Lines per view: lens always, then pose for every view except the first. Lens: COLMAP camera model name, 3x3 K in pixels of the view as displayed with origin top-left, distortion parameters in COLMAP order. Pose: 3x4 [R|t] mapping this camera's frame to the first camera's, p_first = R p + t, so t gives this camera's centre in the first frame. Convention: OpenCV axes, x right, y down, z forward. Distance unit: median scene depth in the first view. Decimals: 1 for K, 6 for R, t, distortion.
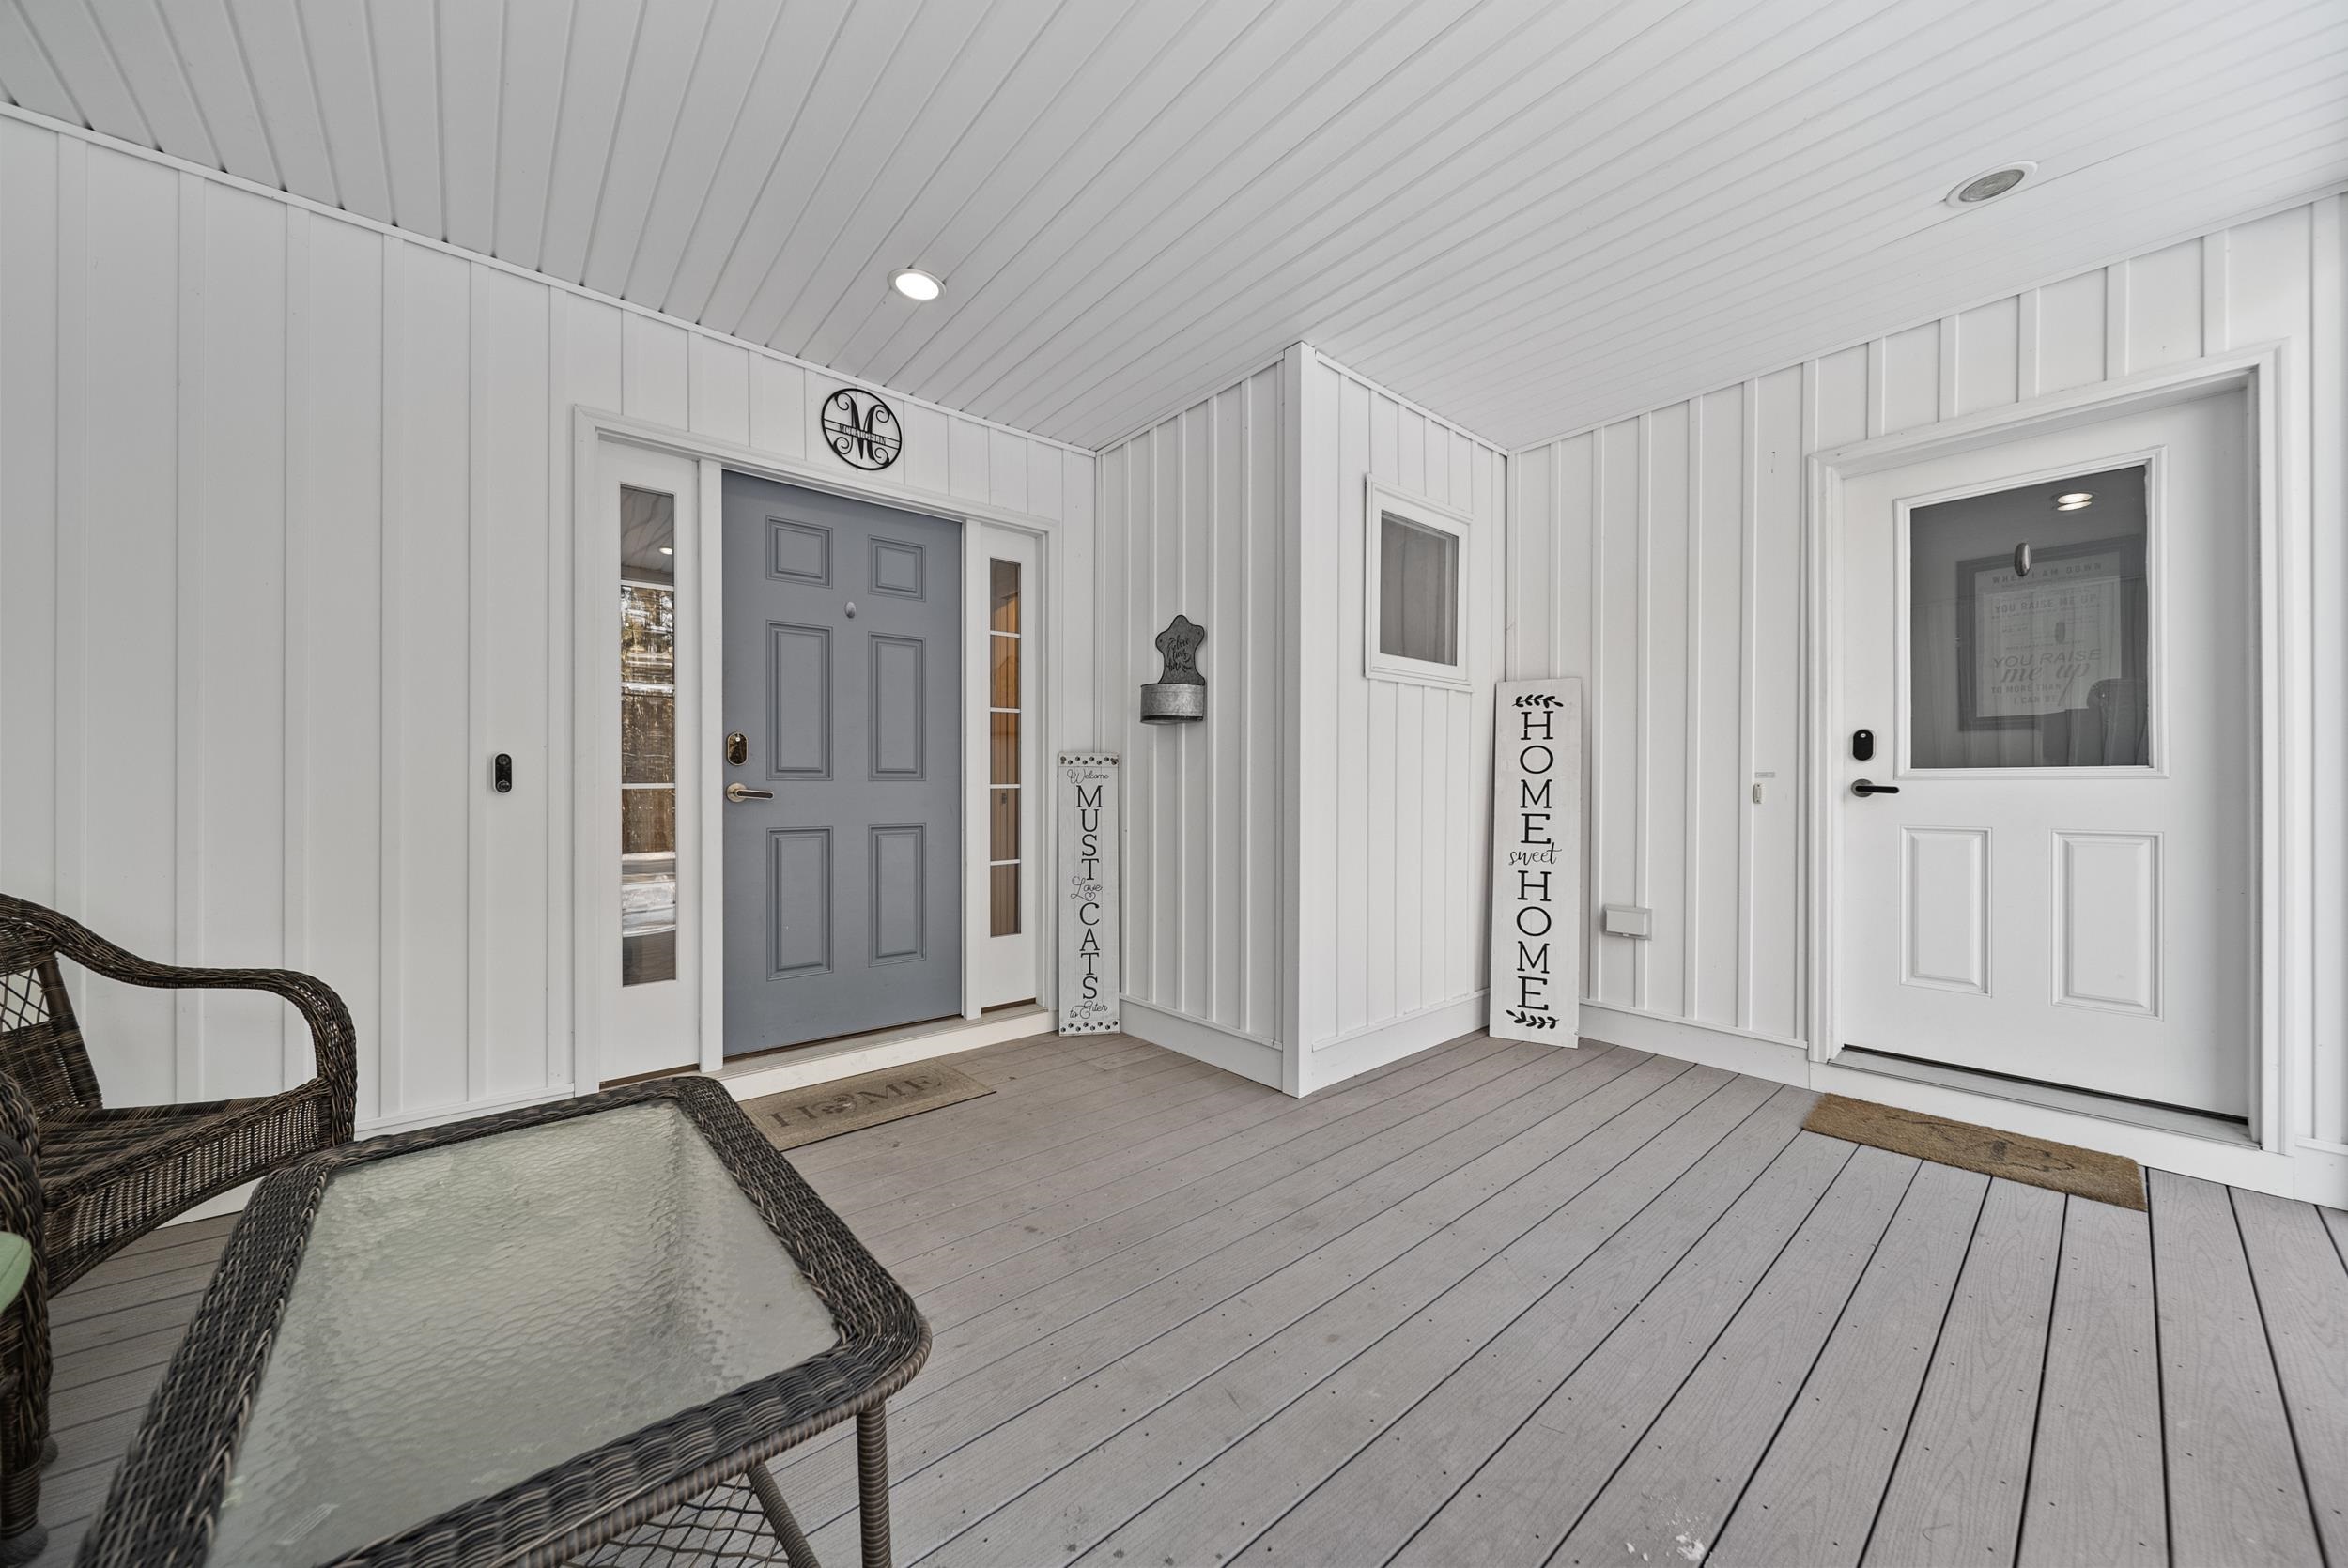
lens RADIAL K [[826.2, 0, 1173.1], [0, 826.2, 788.4], [0, 0, 1]] dist [-0.001534, -0.000708]
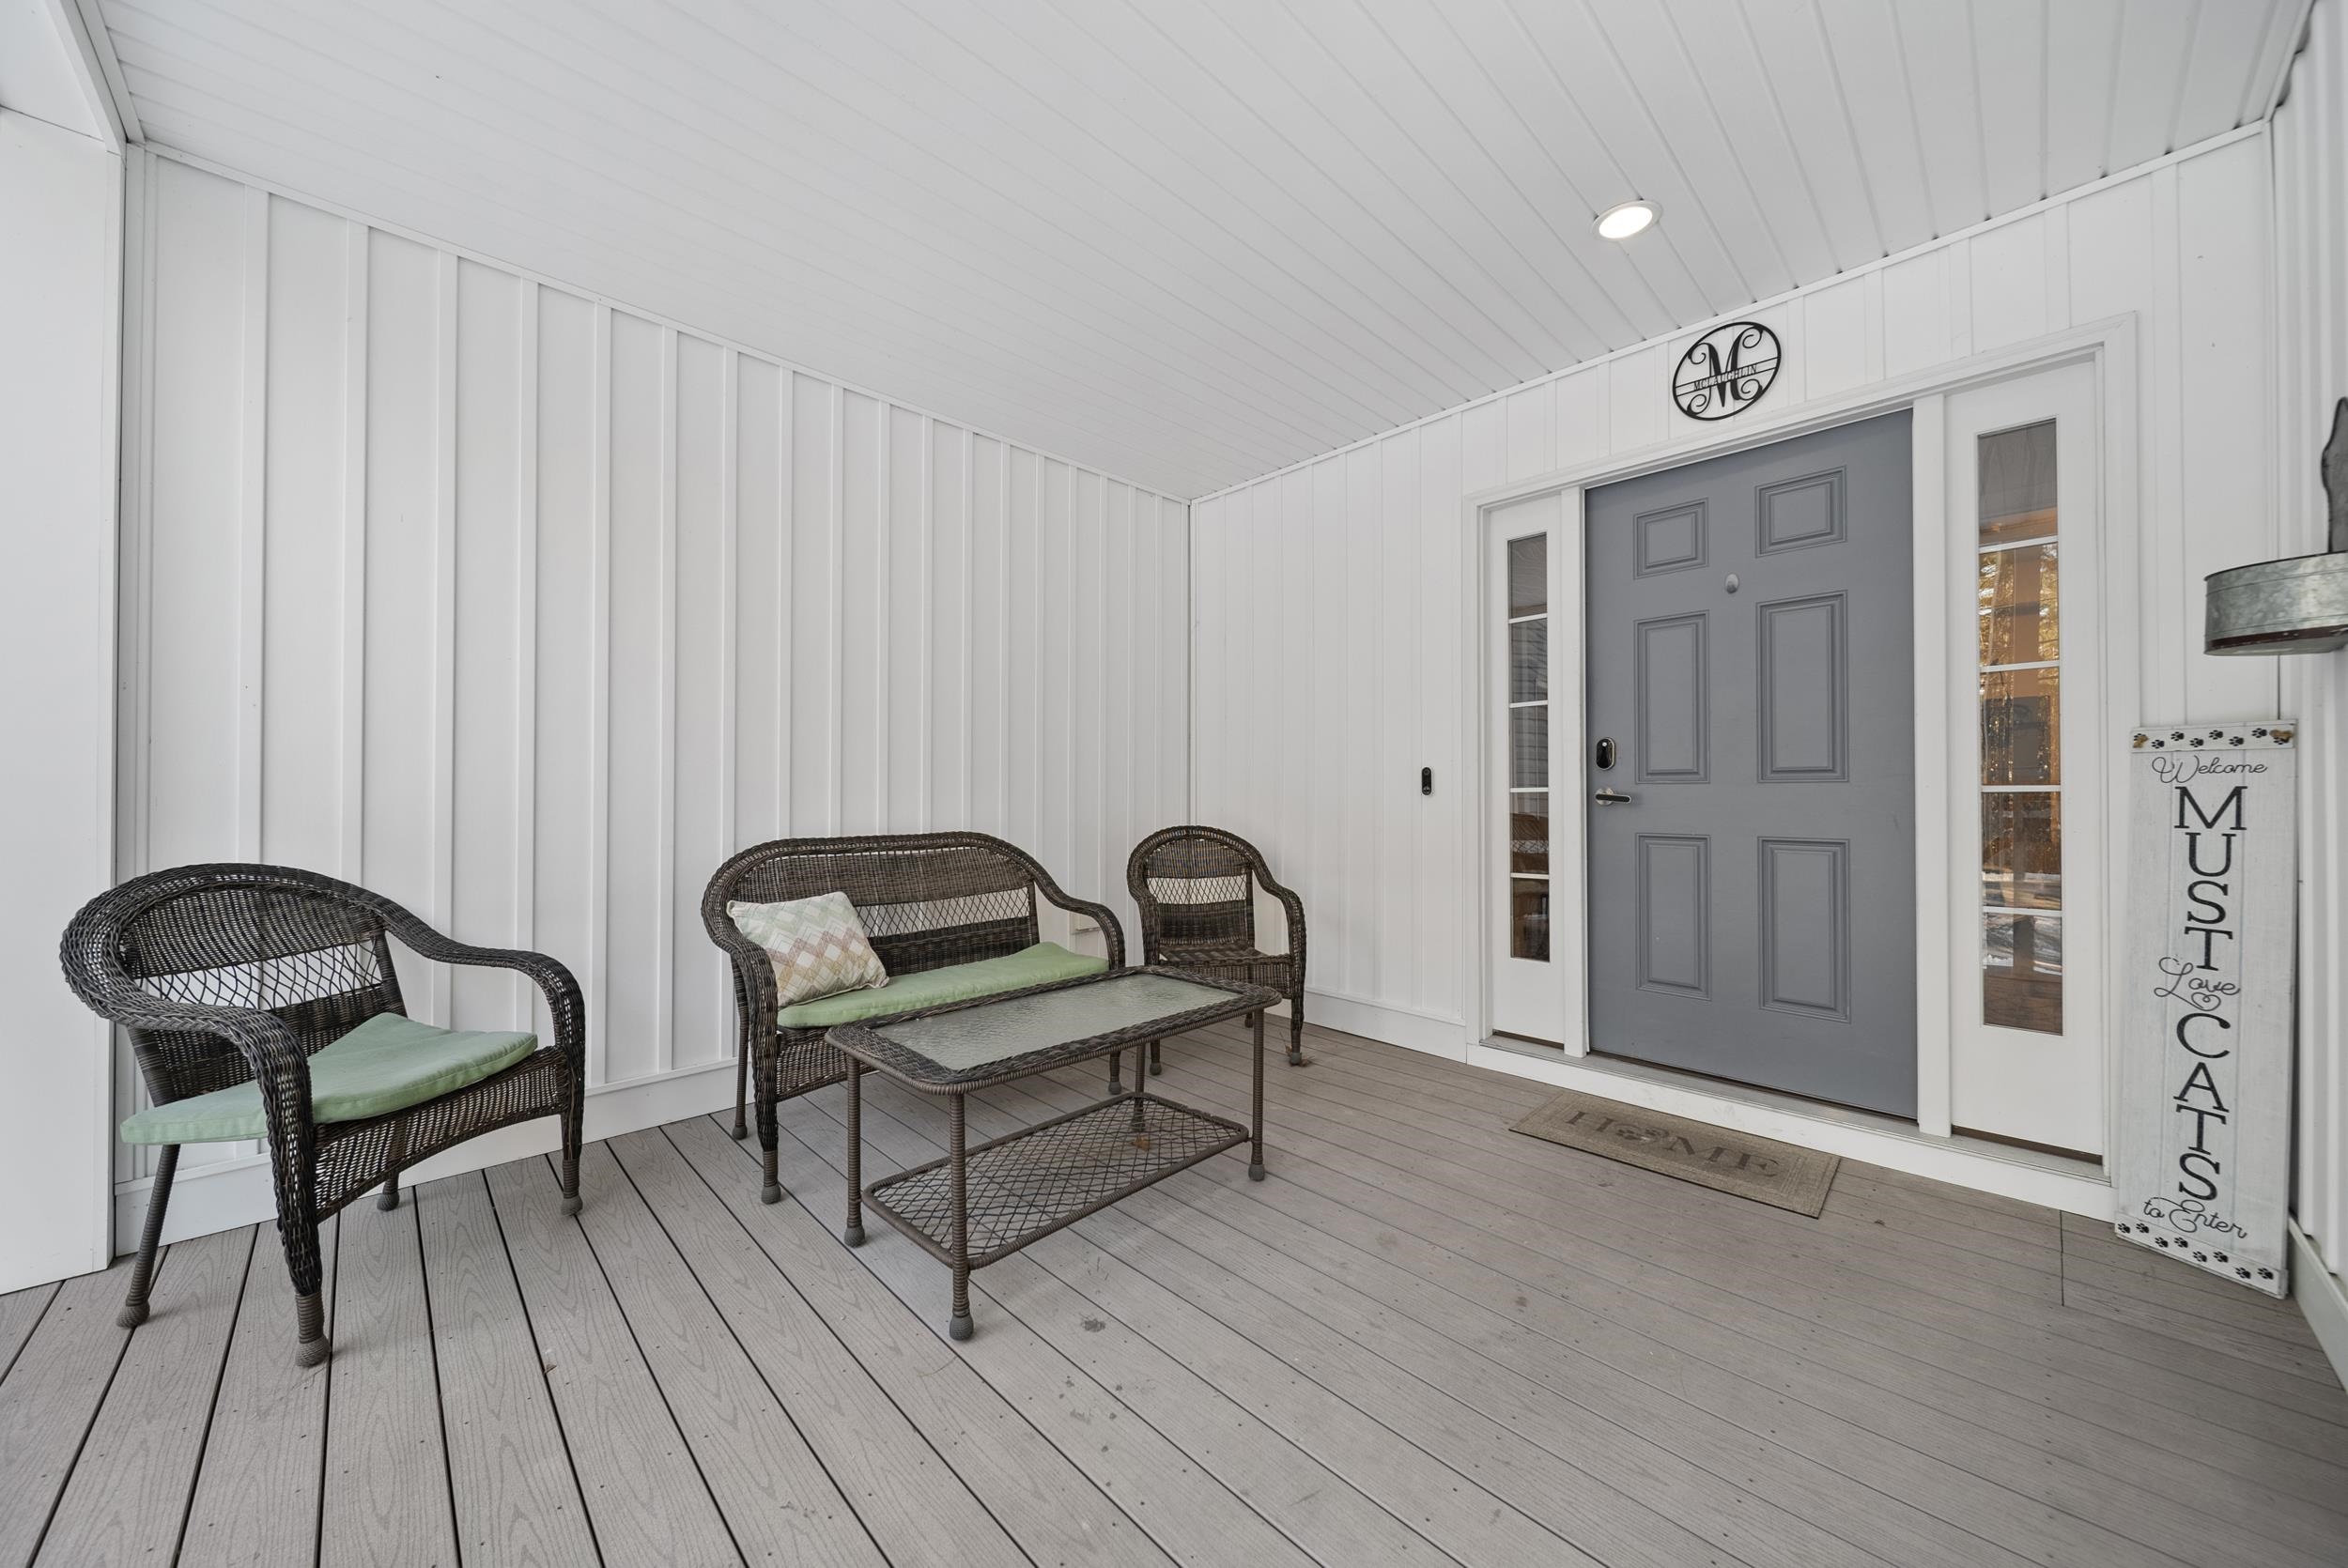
lens RADIAL K [[826.2, 0, 1172.2], [0, 826.2, 784.6], [0, 0, 1]] dist [-0.001534, -0.000708]
pose [[0.059789, -0.007935, -0.998179, 0.407728], [-0.000546, 0.999968, -0.007982, -0.000265], [0.998211, 0.001022, 0.059783, 0.352750]]
